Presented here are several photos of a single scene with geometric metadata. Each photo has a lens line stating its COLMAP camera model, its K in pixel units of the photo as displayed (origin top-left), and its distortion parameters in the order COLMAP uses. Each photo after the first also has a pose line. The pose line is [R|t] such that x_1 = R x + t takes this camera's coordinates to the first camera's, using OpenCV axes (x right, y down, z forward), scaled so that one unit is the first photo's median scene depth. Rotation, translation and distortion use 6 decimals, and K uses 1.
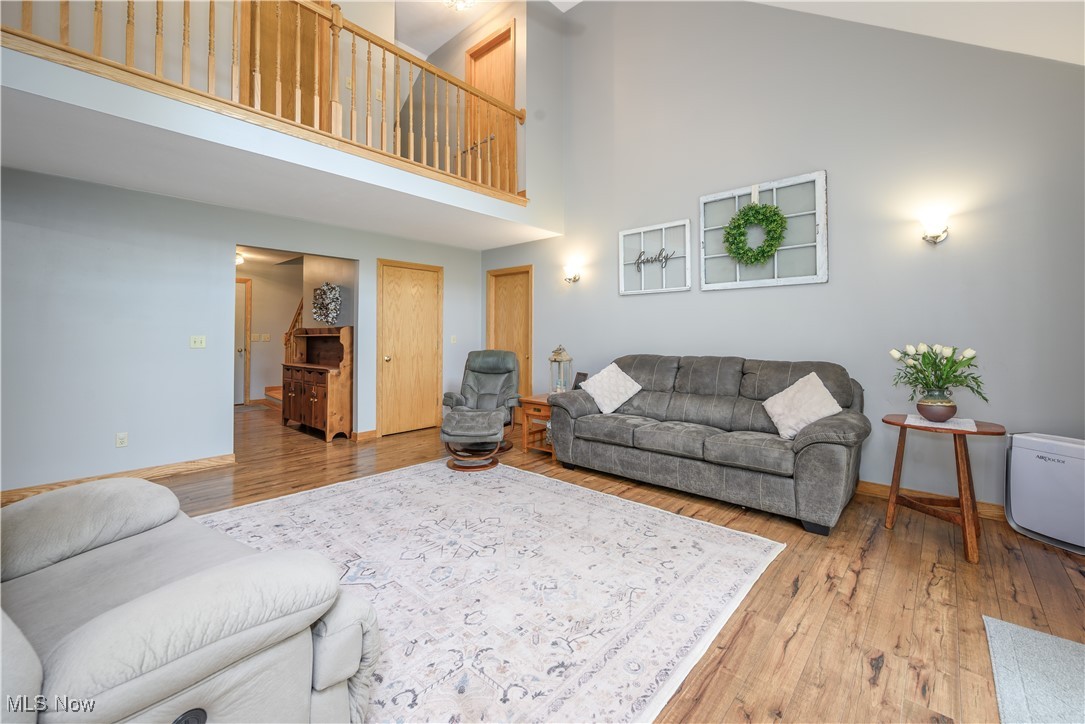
lens RADIAL K [[448.7, 0, 544.0], [0, 448.7, 321.5], [0, 0, 1]] dist [-0.001073, -0.000050]
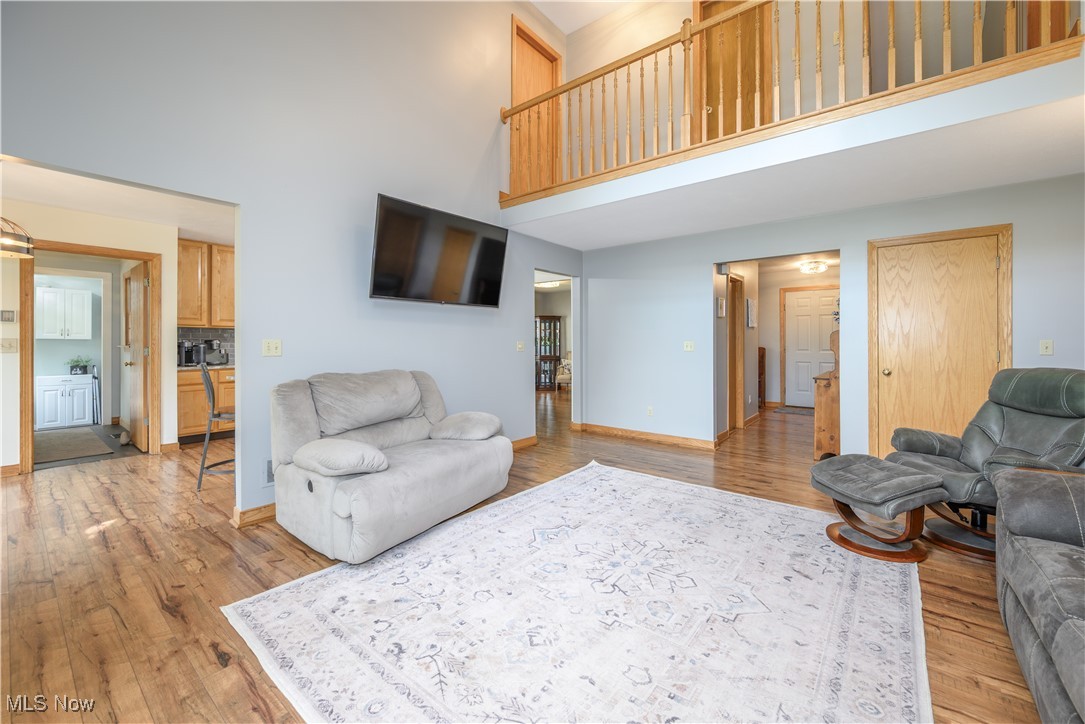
lens RADIAL K [[431.5, 0, 546.8], [0, 431.5, 344.0], [0, 0, 1]] dist [-0.000228, -0.000119]
pose [[0.065309, 0.004569, -0.997855, 0.614345], [0.032584, 0.999446, 0.006709, 0.025137], [0.997333, -0.032952, 0.065124, 0.742782]]
